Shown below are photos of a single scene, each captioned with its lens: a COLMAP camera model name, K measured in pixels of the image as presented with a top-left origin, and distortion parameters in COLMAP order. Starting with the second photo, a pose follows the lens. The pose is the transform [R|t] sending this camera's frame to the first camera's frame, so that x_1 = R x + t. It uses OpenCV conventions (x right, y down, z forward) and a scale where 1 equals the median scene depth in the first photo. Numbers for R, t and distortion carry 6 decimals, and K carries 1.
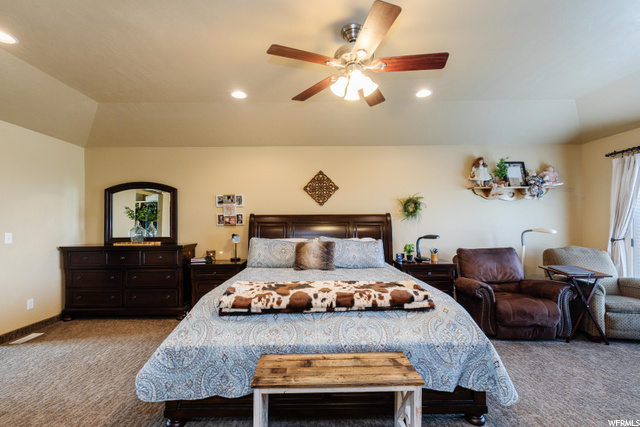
lens RADIAL K [[279.2, 0, 319.7], [0, 279.2, 224.5], [0, 0, 1]] dist [-0.000543, -0.000202]
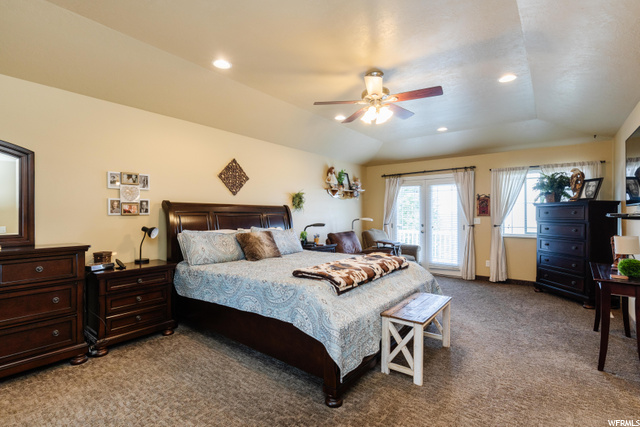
lens RADIAL K [[289.0, 0, 320.0], [0, 289.0, 213.5], [0, 0, 1]] dist [0.001835, 0.000106]
pose [[0.634372, 0.010175, 0.772961, -0.588489], [-0.004505, 0.999945, -0.009465, 0.003956], [-0.773015, 0.002522, 0.634383, 0.142817]]
